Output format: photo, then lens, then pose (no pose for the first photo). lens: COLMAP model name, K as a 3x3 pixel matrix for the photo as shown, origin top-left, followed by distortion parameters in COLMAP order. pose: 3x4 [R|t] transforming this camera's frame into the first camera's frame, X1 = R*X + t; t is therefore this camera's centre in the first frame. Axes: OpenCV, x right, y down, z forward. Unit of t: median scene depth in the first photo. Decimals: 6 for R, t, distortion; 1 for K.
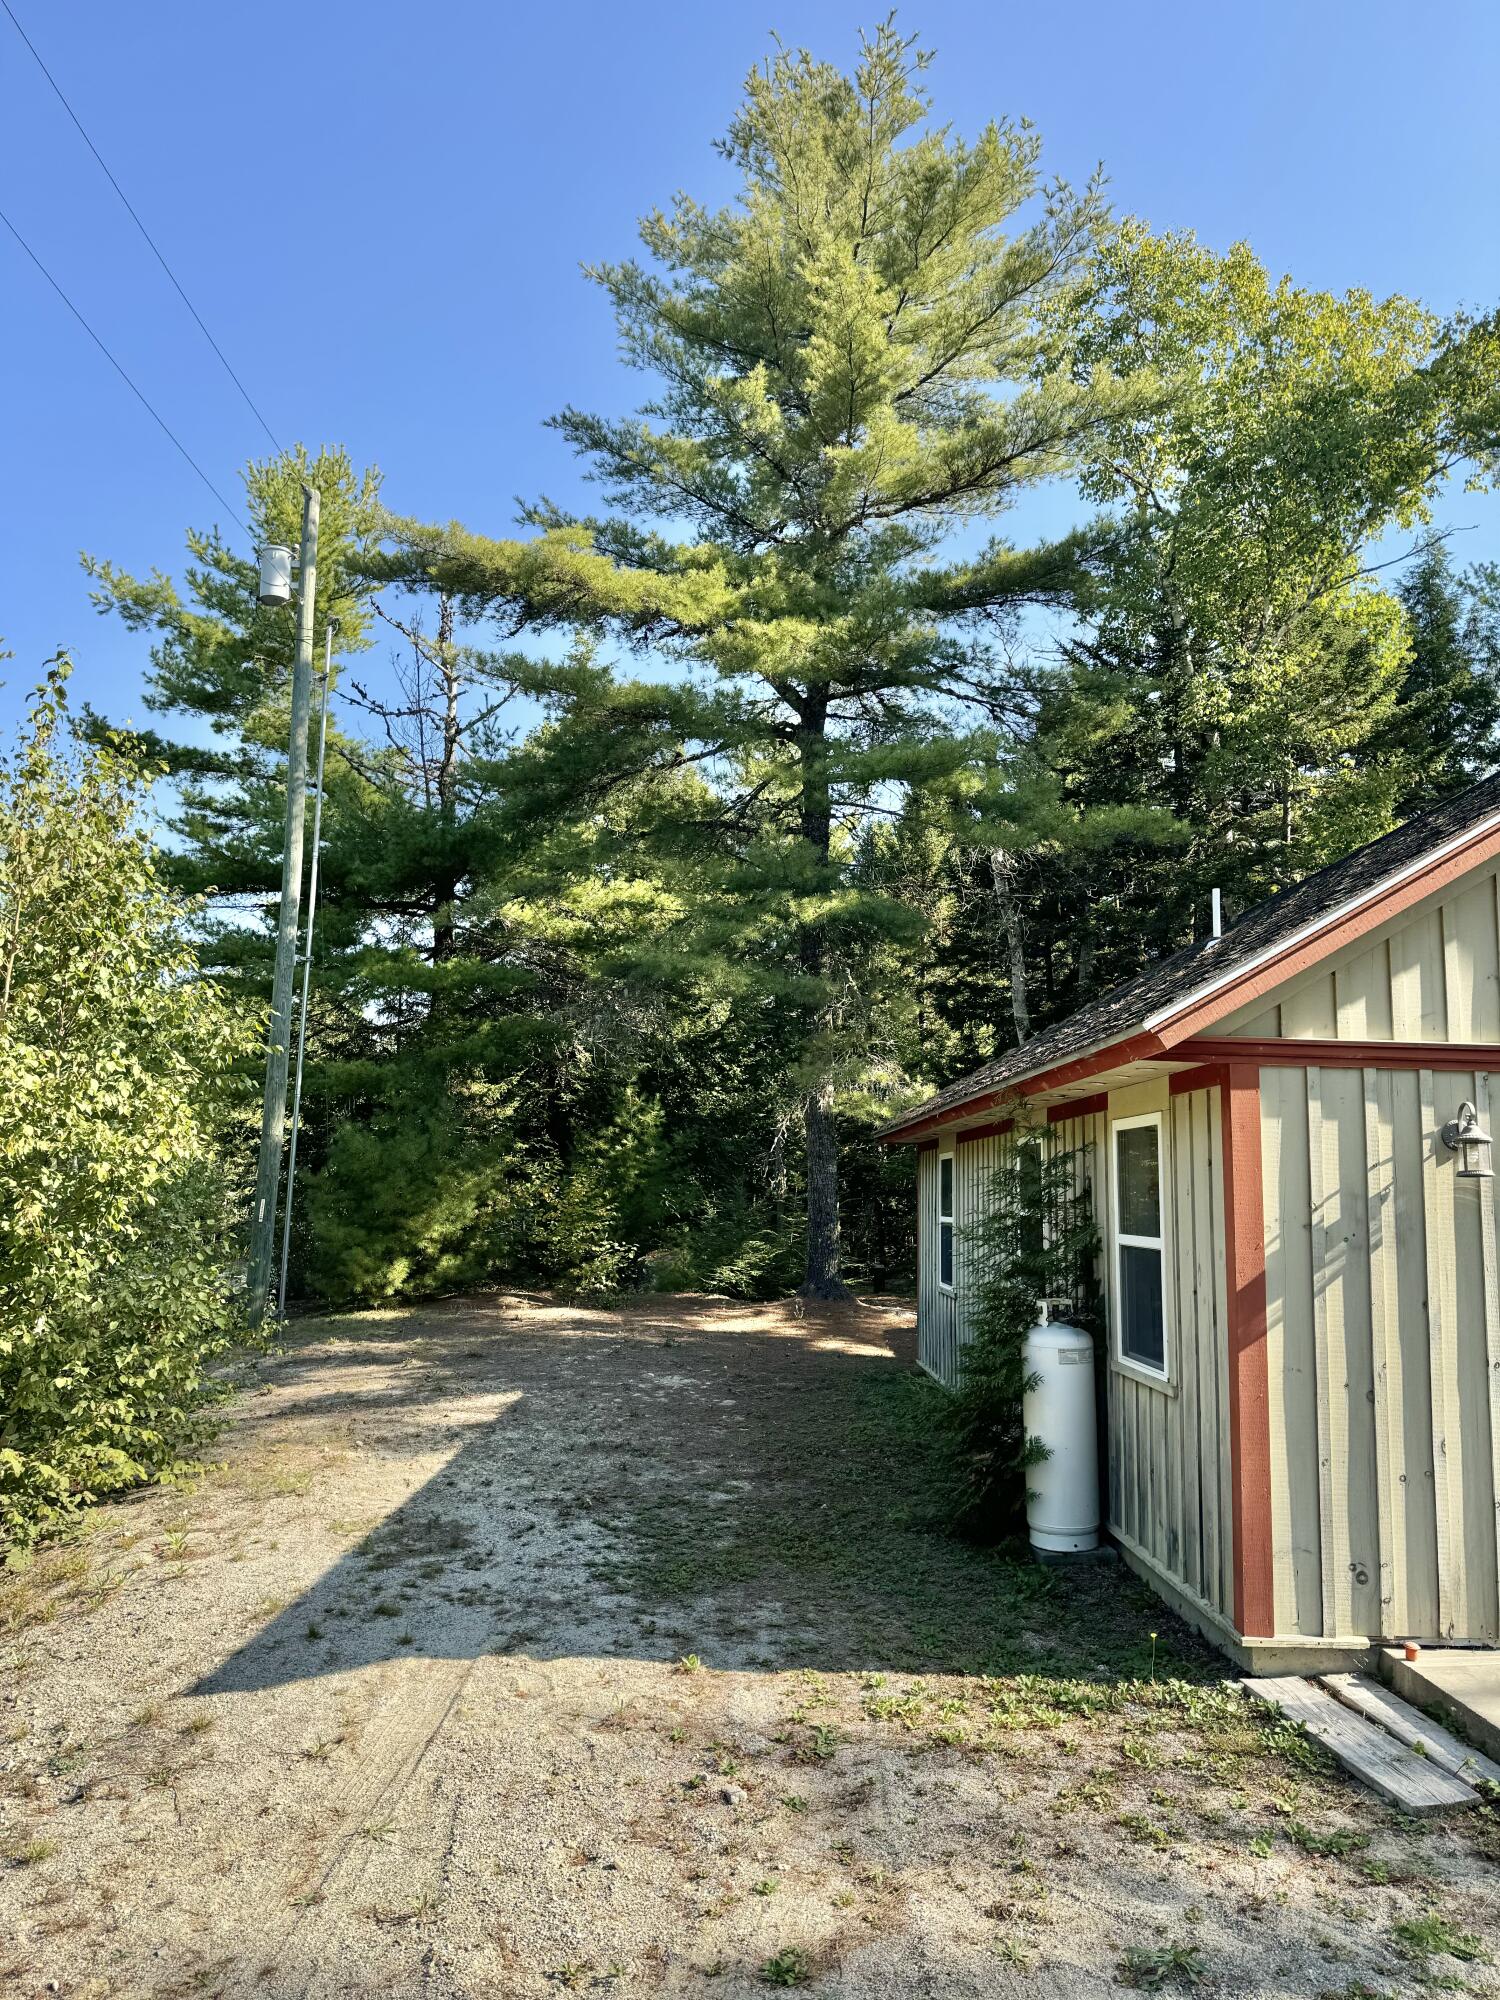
lens RADIAL K [[1390.0, 0, 748.0], [0, 1390.0, 1012.1], [0, 0, 1]] dist [0.070160, -0.080806]
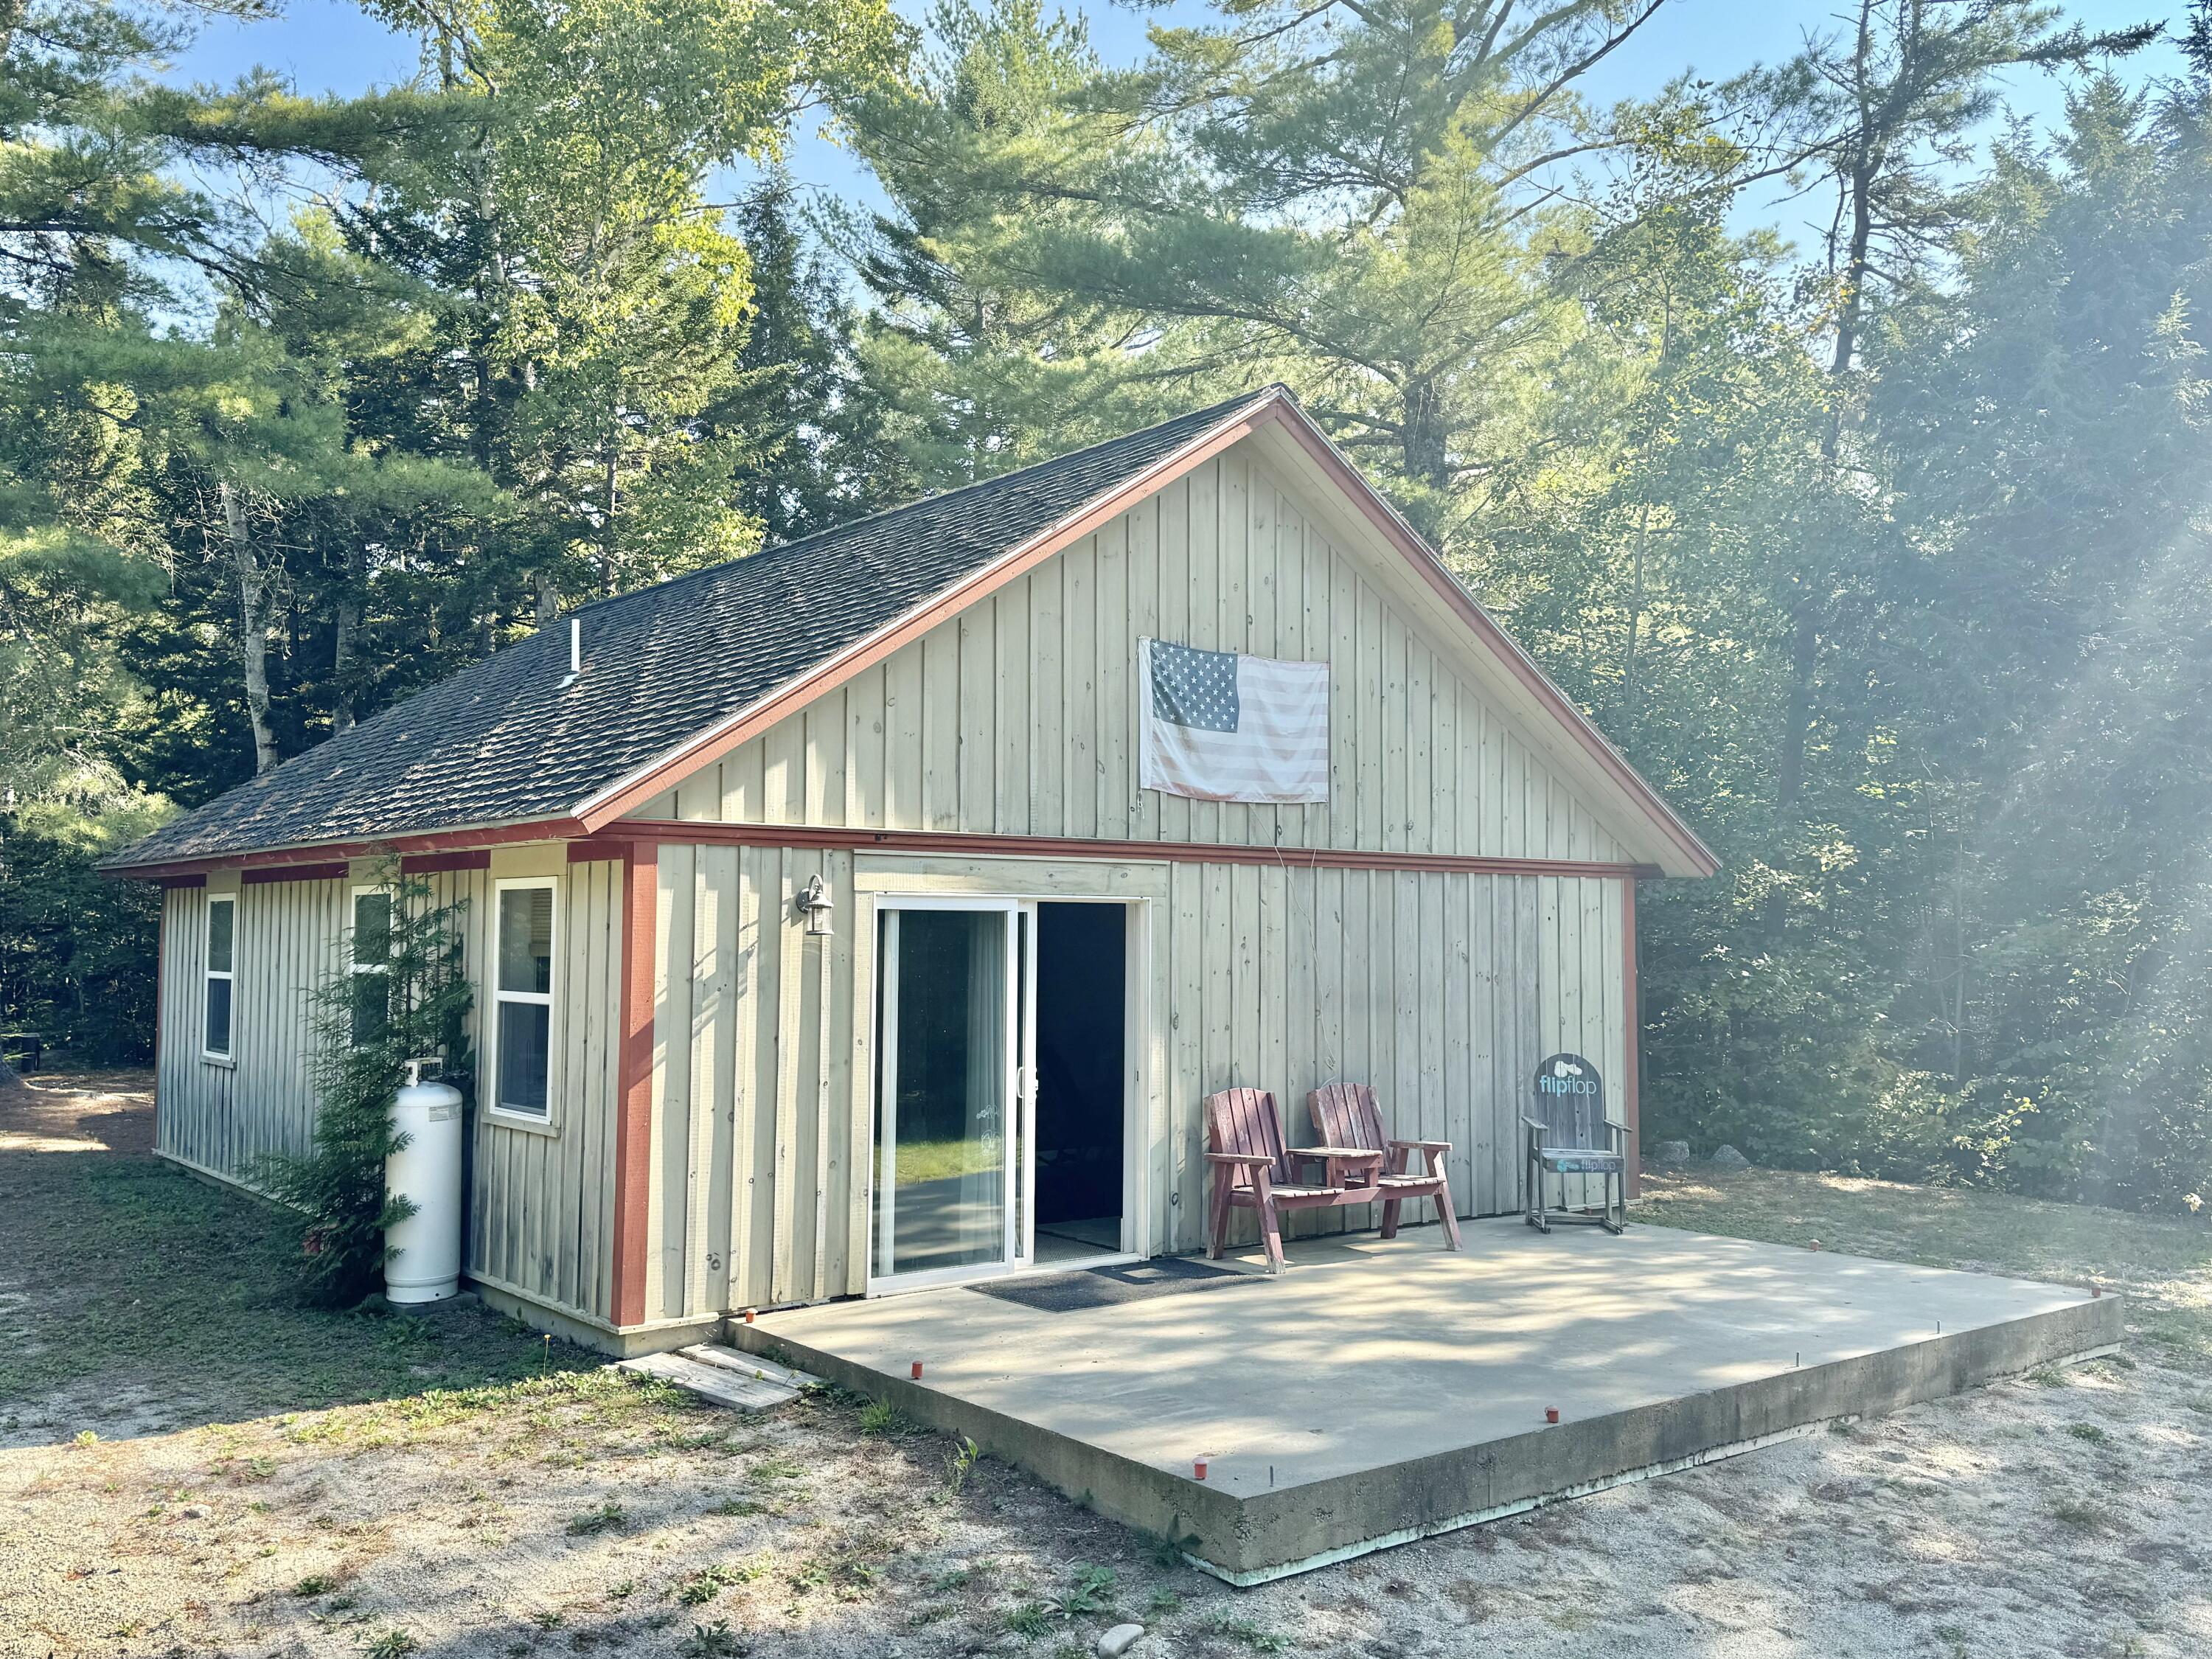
lens RADIAL K [[1921.0, 0, 1115.0], [0, 1921.0, 818.4], [0, 0, 1]] dist [0.100235, -0.086764]
pose [[0.795294, 0.017207, 0.605980, -0.290978], [-0.067910, 0.995834, 0.060848, -0.101727], [-0.602408, -0.089544, 0.793149, -0.469157]]
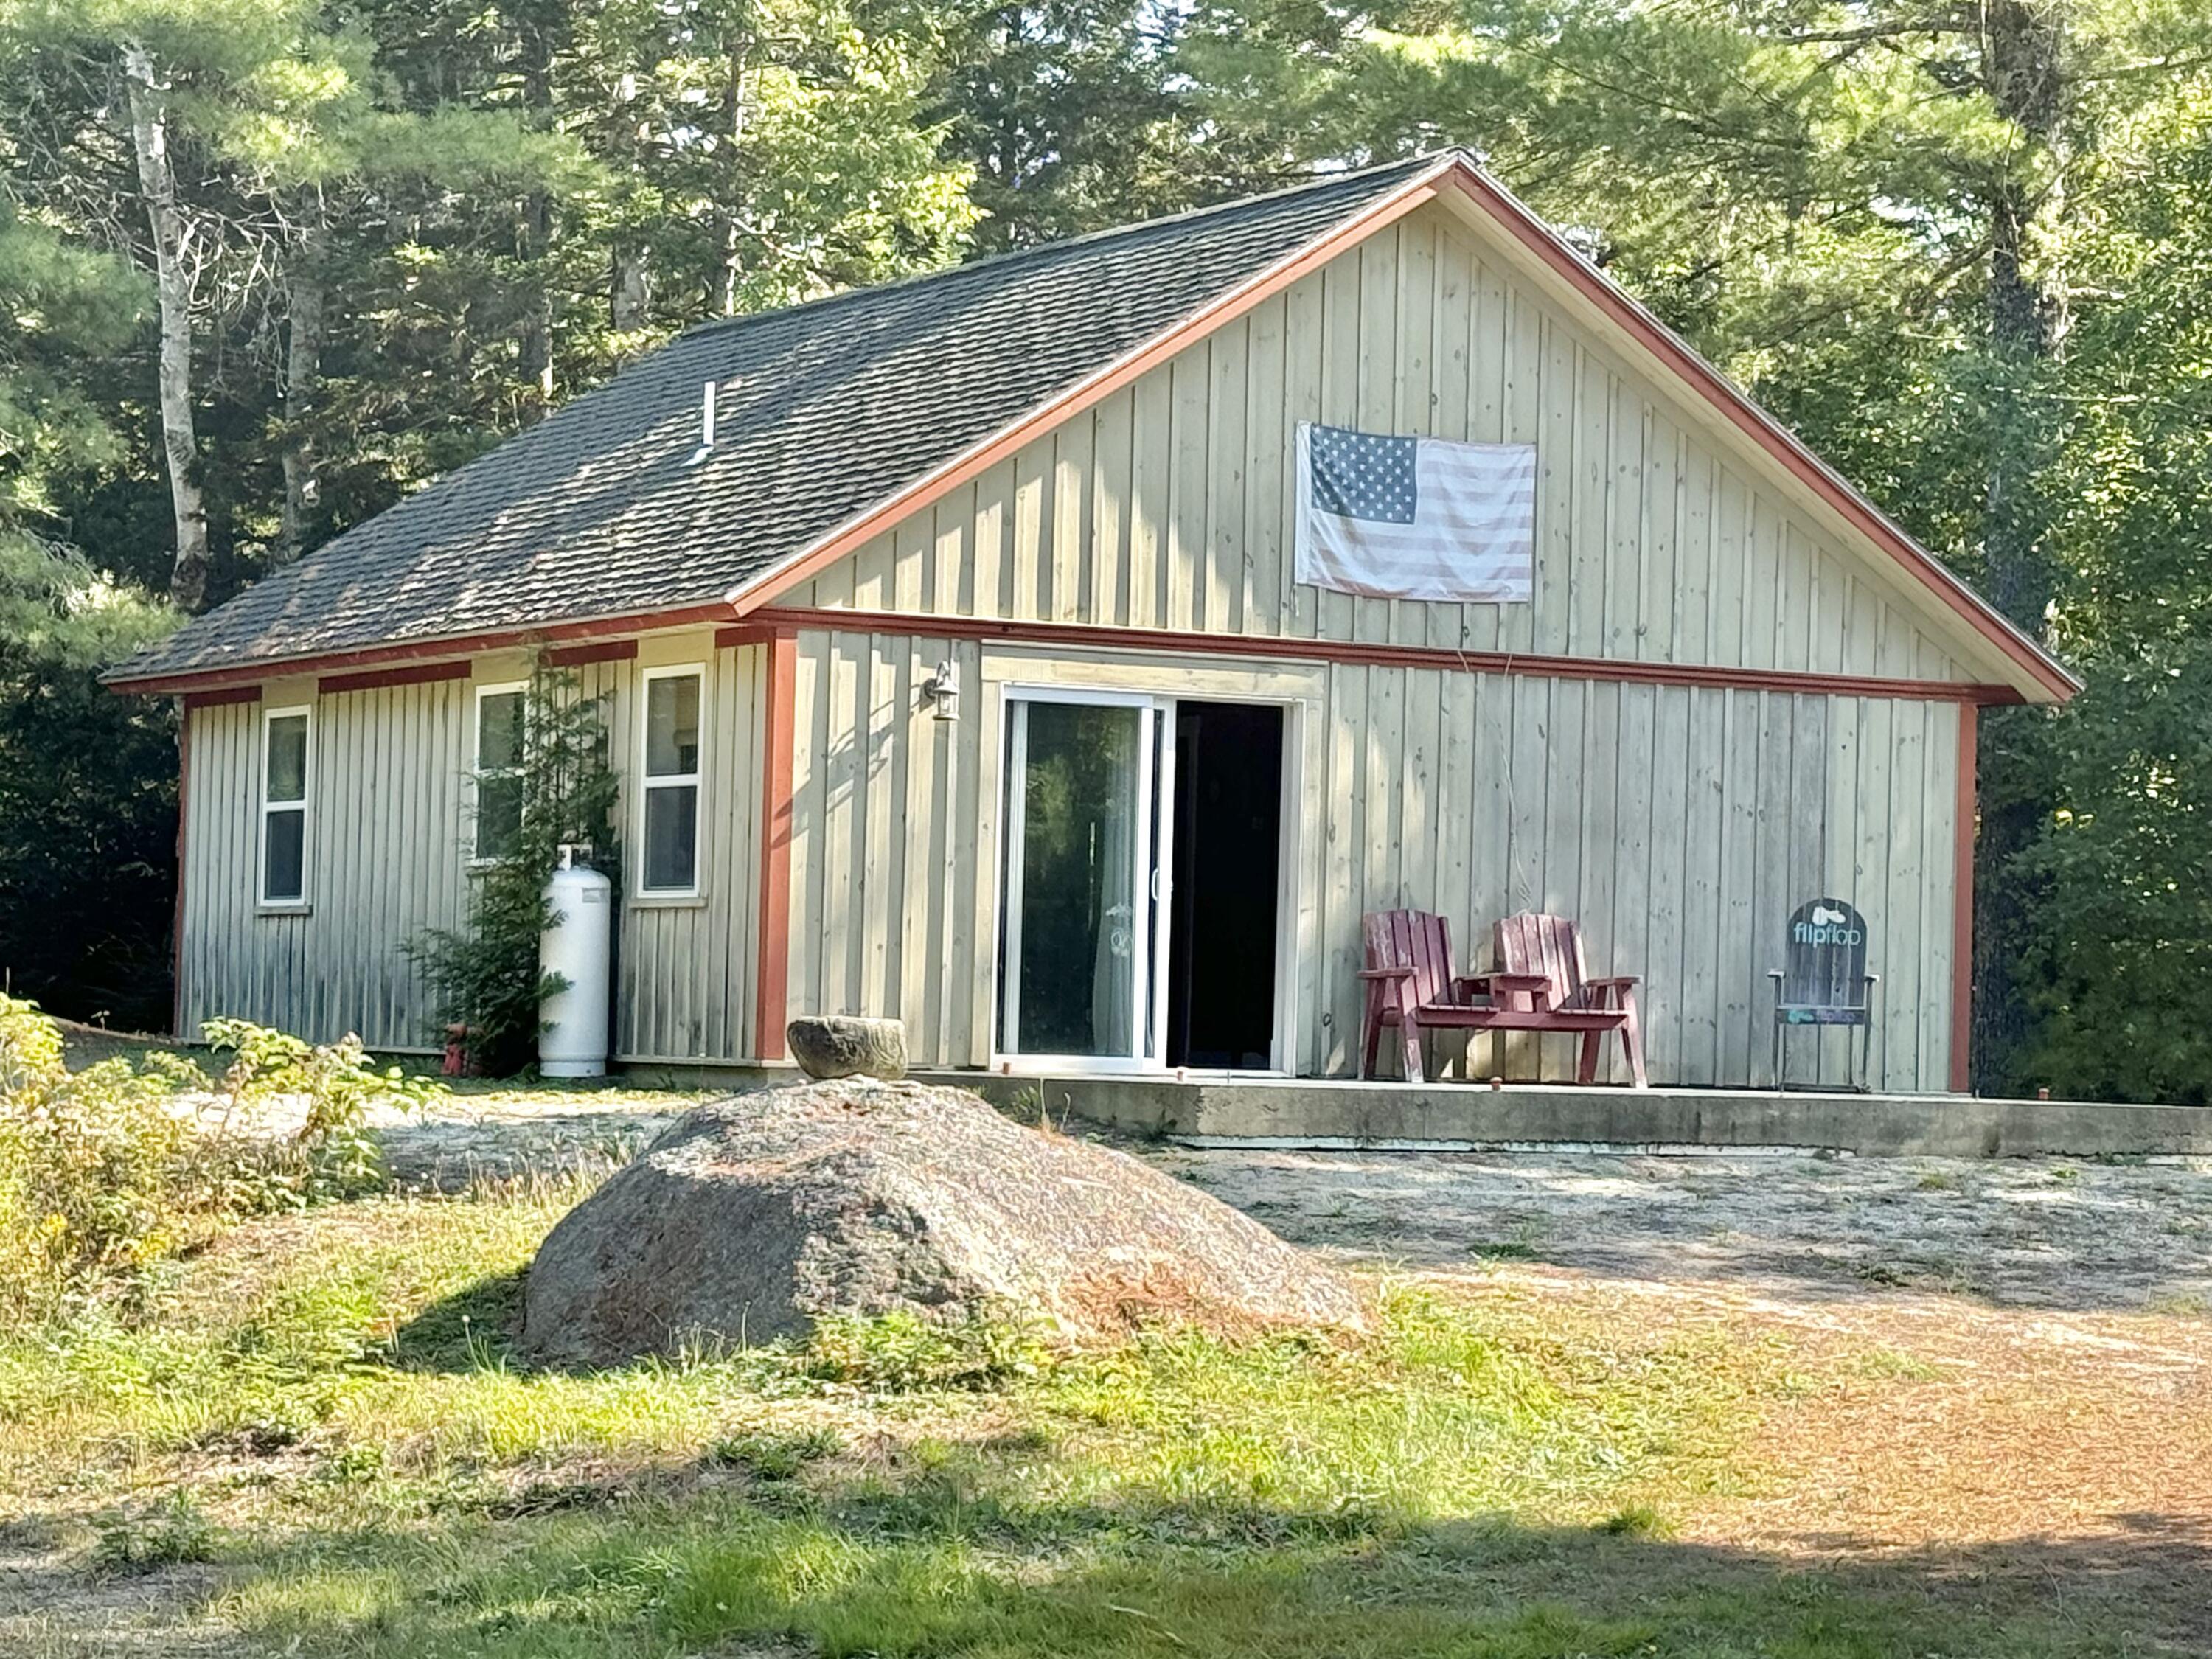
lens RADIAL K [[5776.9, 0, 1103.3], [0, 5776.9, 832.4], [0, 0, 1]] dist [0.151919, 0.000000]
pose [[0.891248, 0.017062, 0.453195, -1.692207], [-0.067062, 0.993265, 0.094489, -0.281004], [-0.448530, -0.114605, 0.886390, -3.639711]]
